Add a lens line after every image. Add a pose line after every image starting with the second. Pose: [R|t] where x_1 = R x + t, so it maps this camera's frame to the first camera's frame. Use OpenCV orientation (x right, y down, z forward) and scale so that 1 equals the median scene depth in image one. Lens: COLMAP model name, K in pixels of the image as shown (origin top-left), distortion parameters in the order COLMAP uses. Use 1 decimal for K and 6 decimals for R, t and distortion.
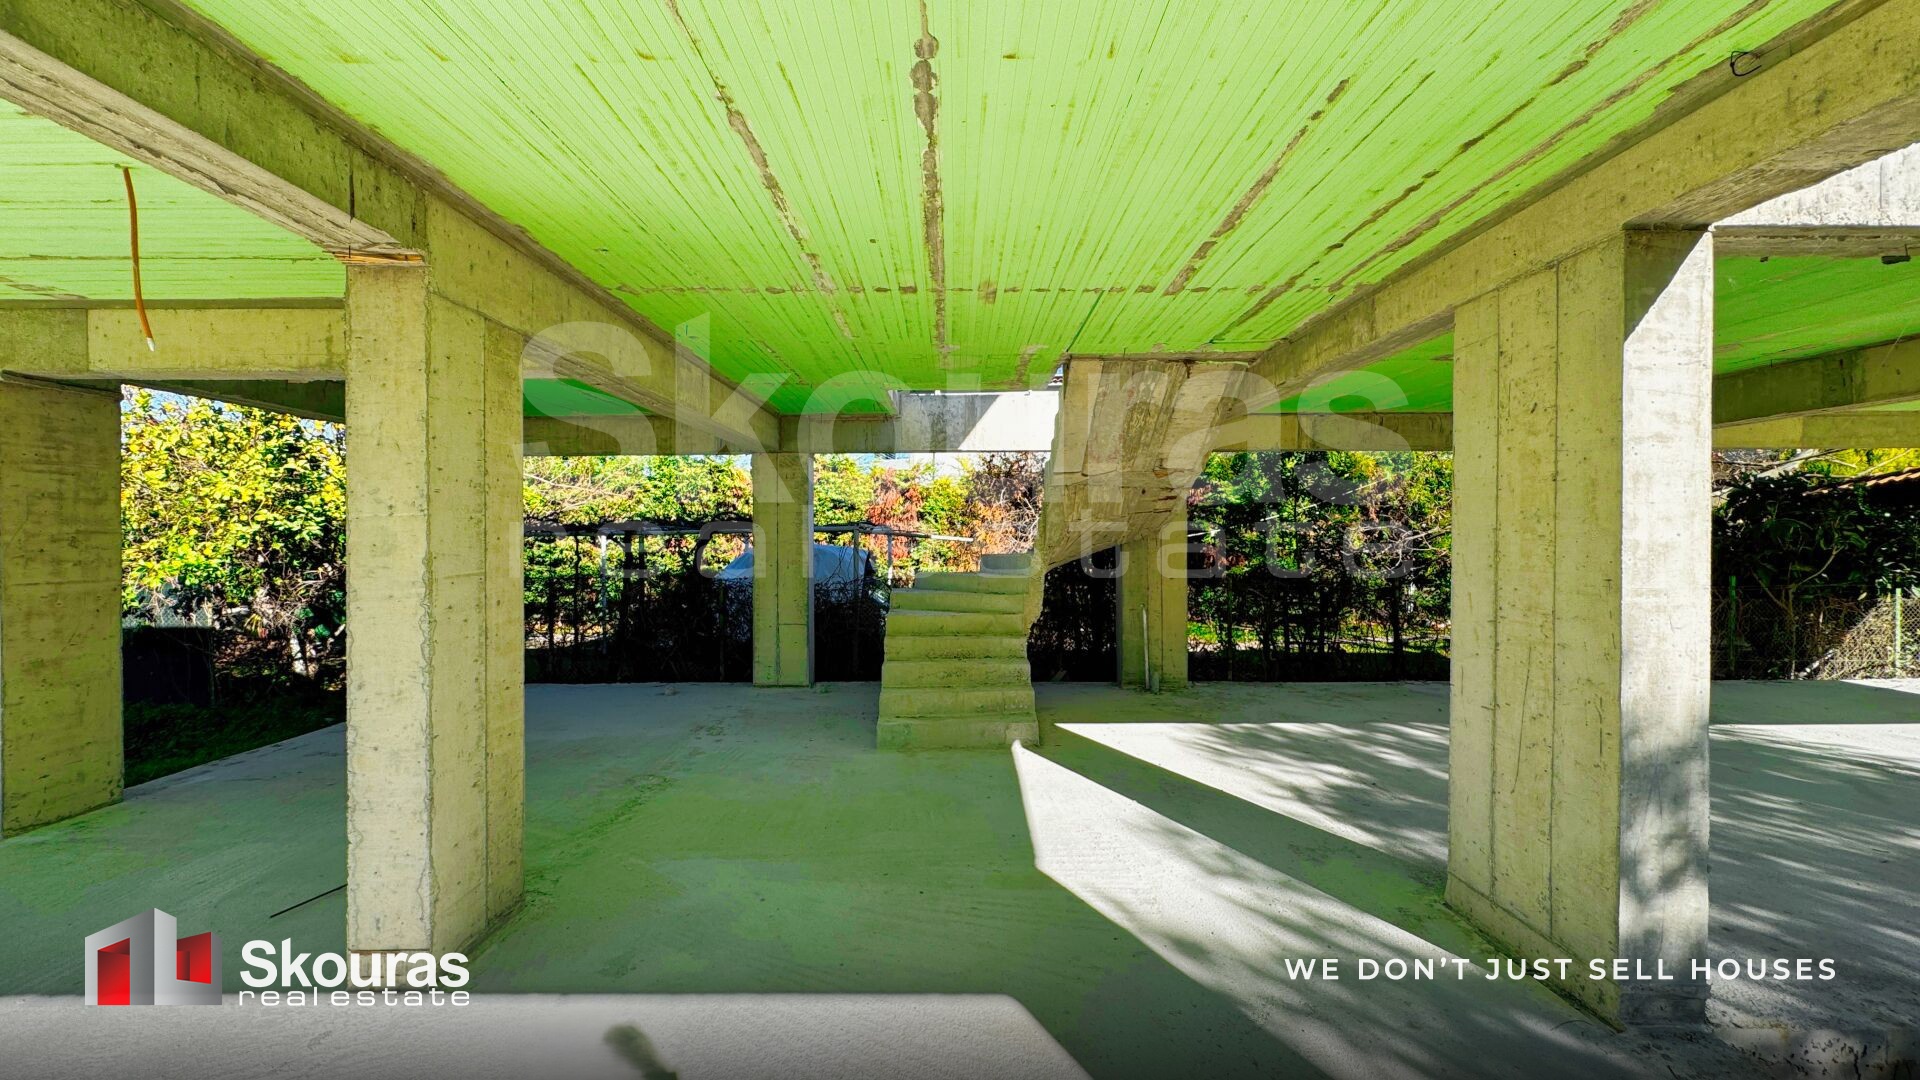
lens RADIAL K [[762.2, 0, 960.0], [0, 762.2, 540.0], [0, 0, 1]] dist [-0.000893, -0.000312]
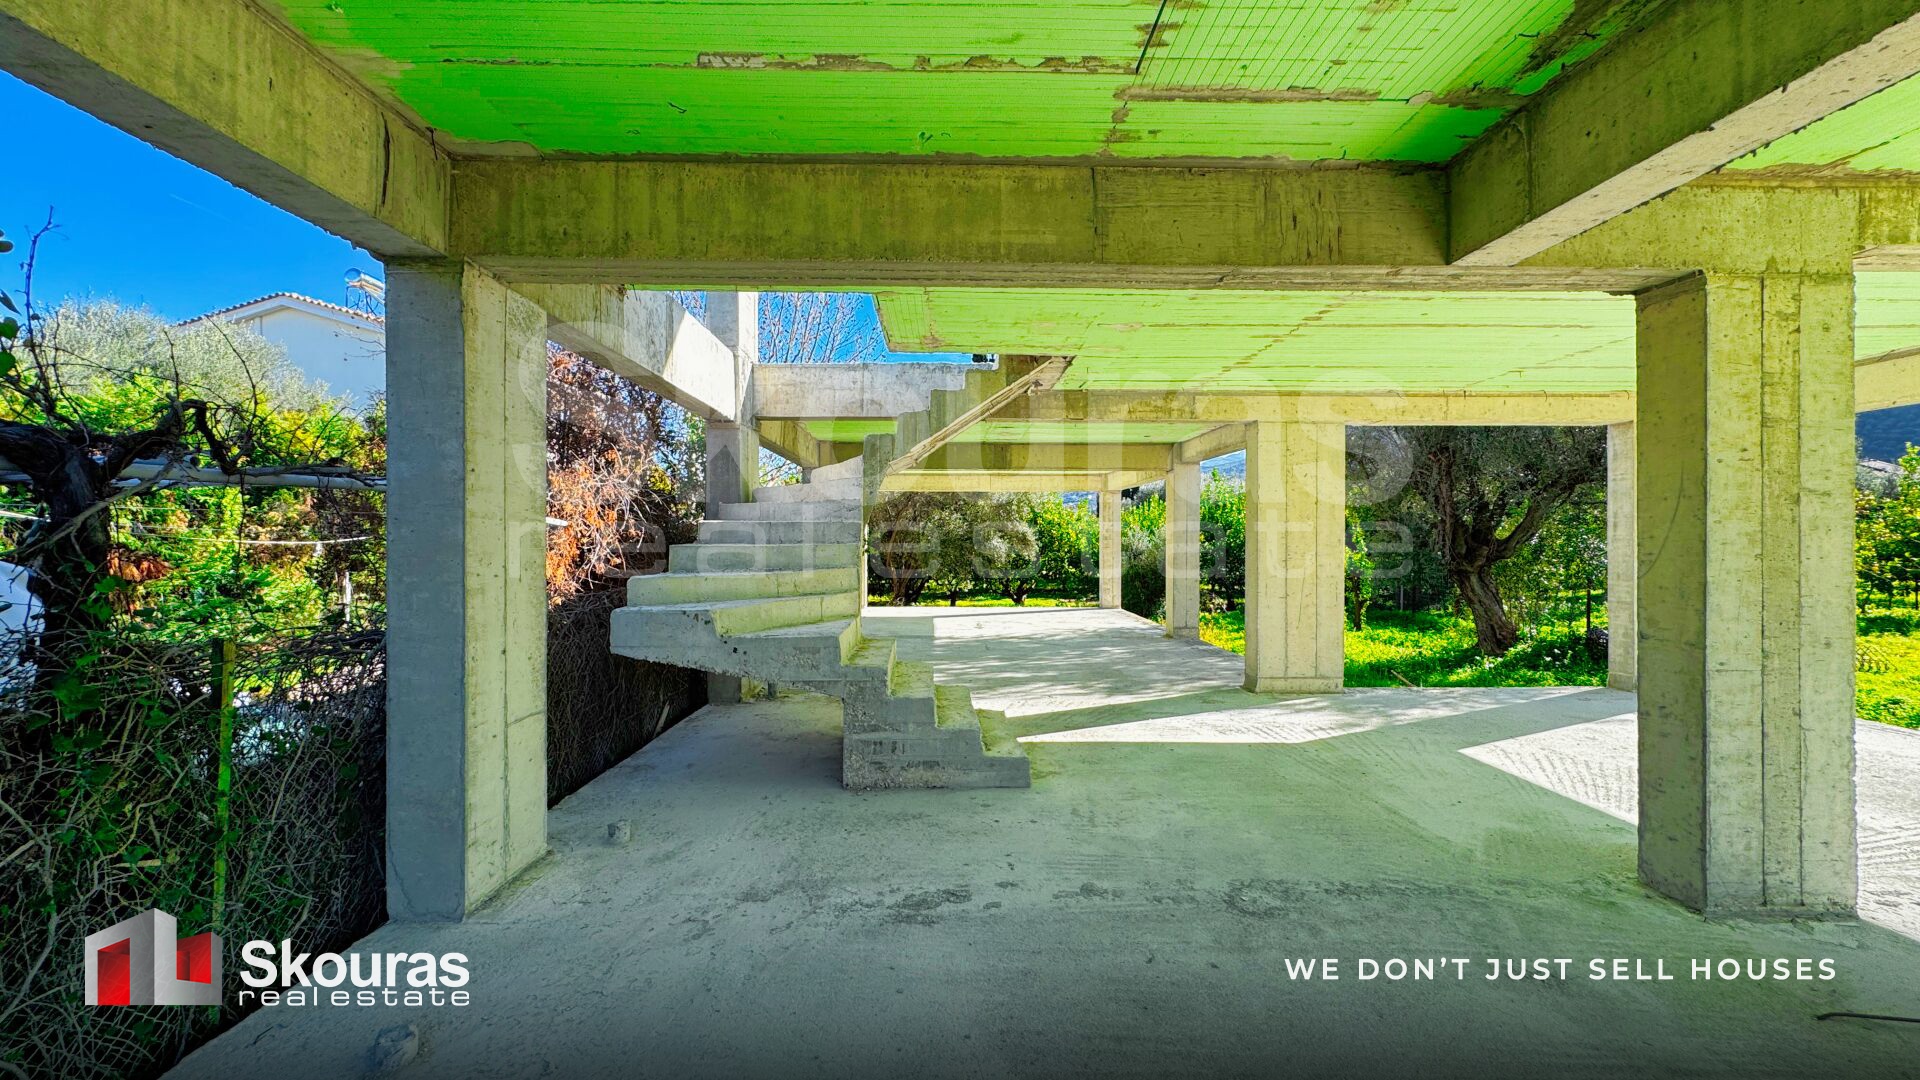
lens RADIAL K [[762.2, 0, 960.0], [0, 762.2, 540.0], [0, 0, 1]] dist [-0.000893, -0.000312]
pose [[-0.014763, 0.002010, 0.999889, -1.111250], [0.001337, 0.999997, -0.001991, 0.030646], [-0.999890, 0.001308, -0.014766, 1.360727]]
